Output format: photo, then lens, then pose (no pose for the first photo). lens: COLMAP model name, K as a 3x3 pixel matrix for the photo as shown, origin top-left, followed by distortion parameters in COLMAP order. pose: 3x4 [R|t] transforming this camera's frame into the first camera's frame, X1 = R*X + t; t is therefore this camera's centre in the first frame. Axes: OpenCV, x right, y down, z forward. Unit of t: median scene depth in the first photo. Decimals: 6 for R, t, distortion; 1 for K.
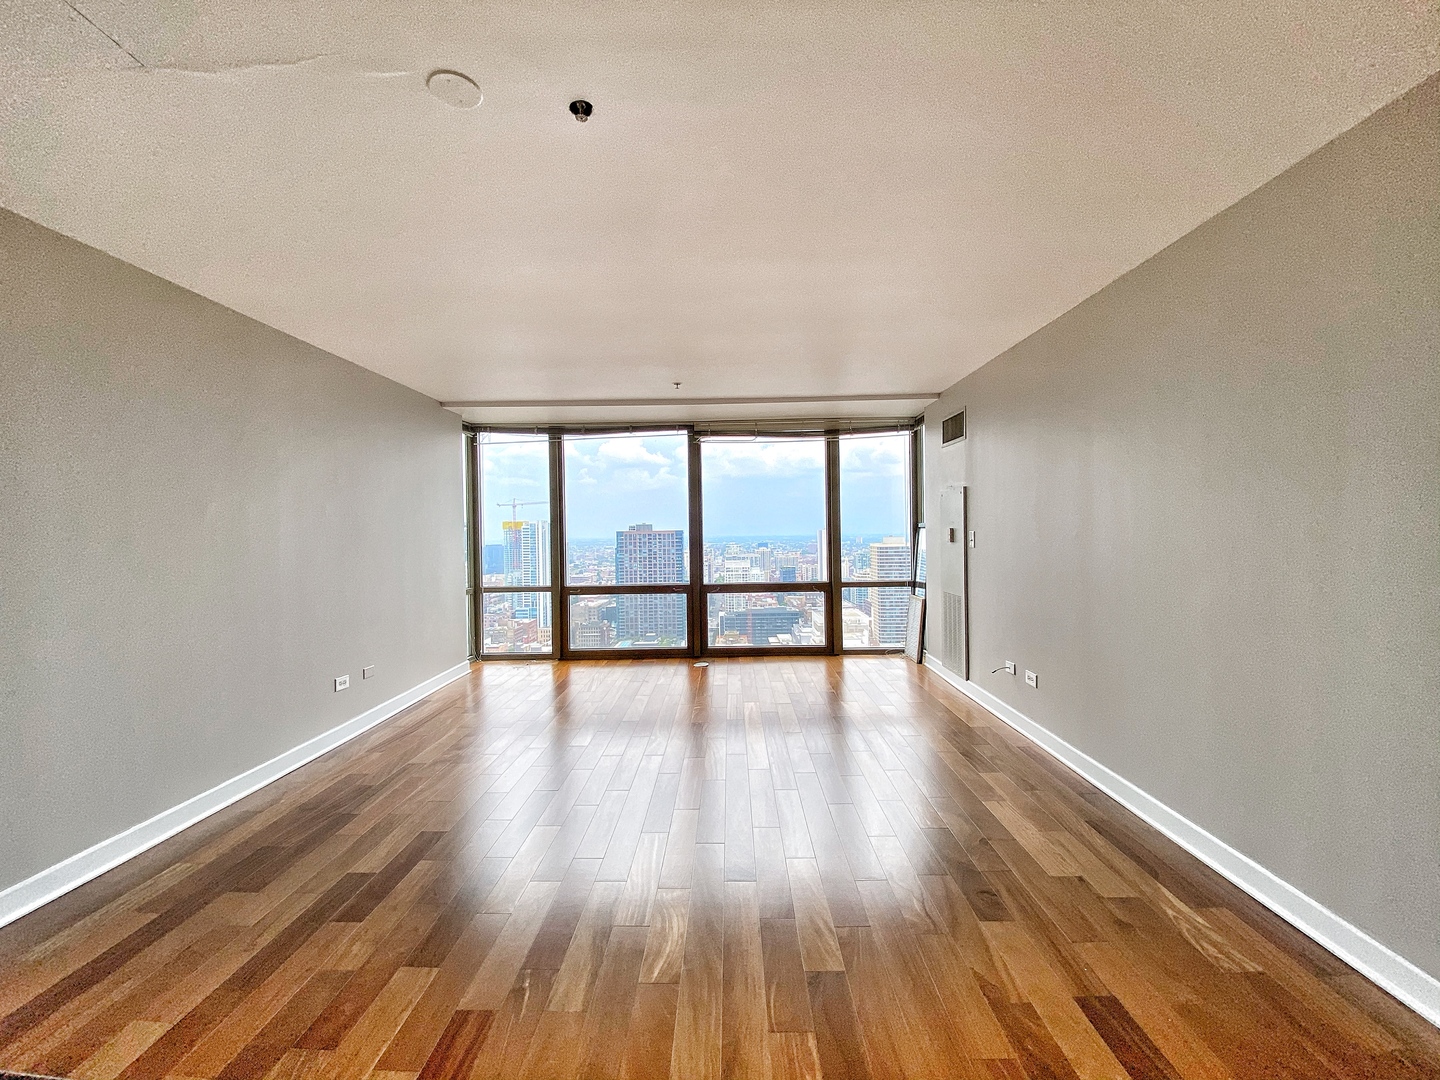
lens RADIAL K [[584.4, 0, 722.8], [0, 584.4, 542.6], [0, 0, 1]] dist [0.010704, -0.014412]
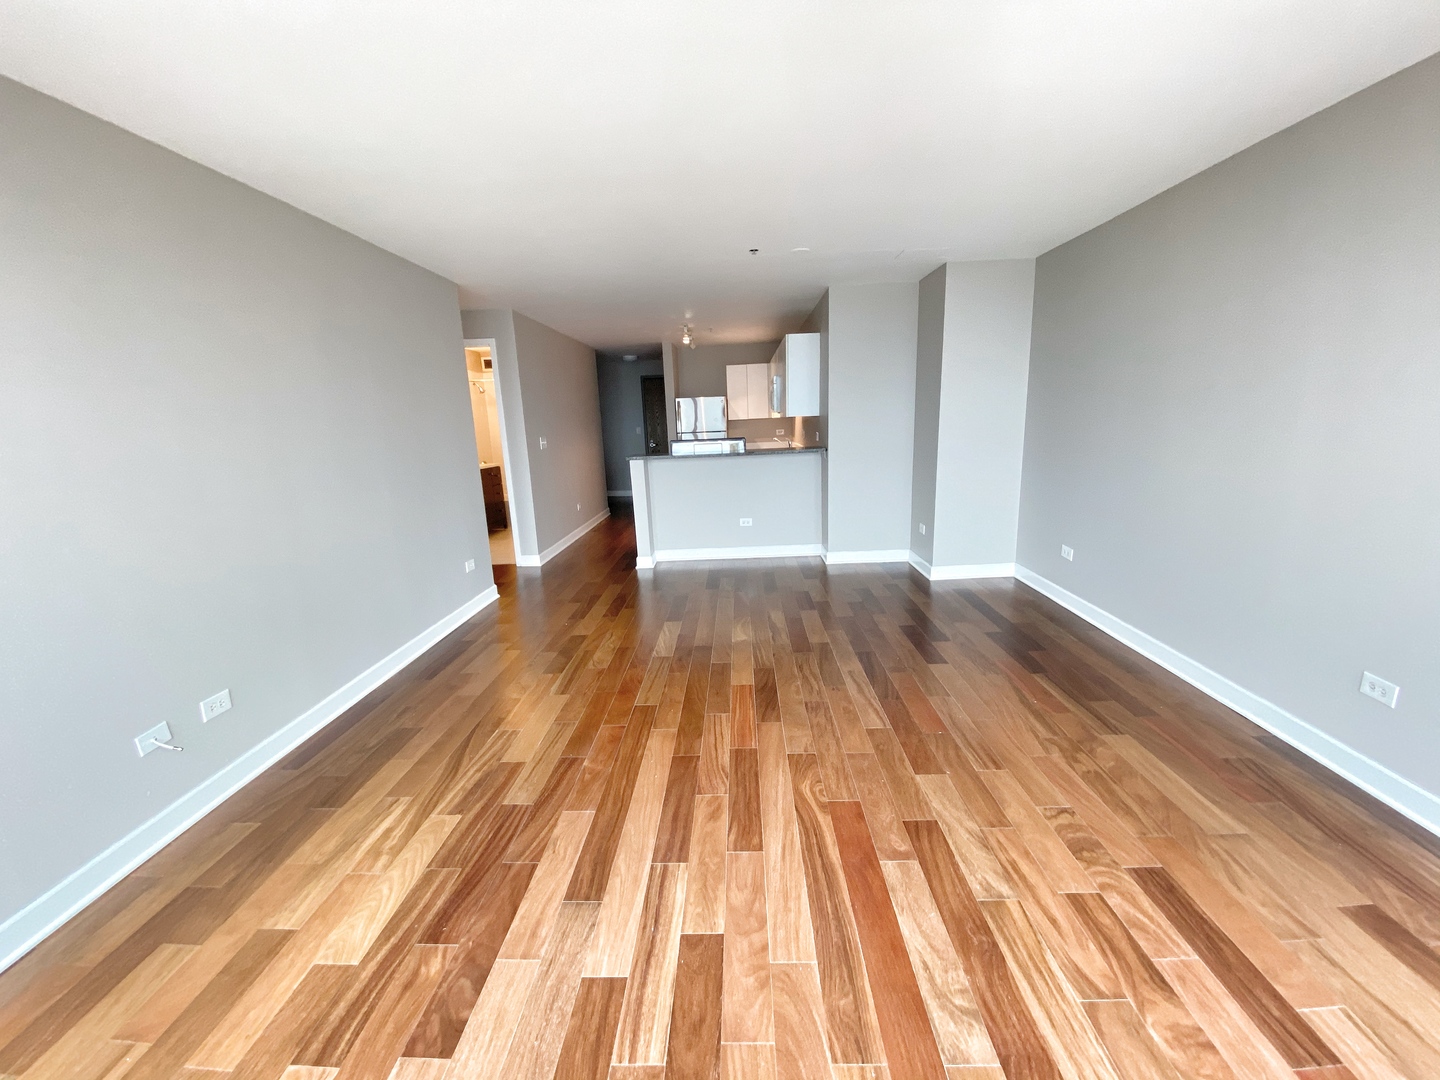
lens RADIAL K [[584.4, 0, 725.5], [0, 584.4, 524.2], [0, 0, 1]] dist [0.010704, -0.014412]
pose [[-0.998399, 0.053175, 0.019281, -0.030974], [0.055958, 0.978269, 0.199644, -0.035232], [-0.008246, 0.200403, -0.979679, 0.942435]]
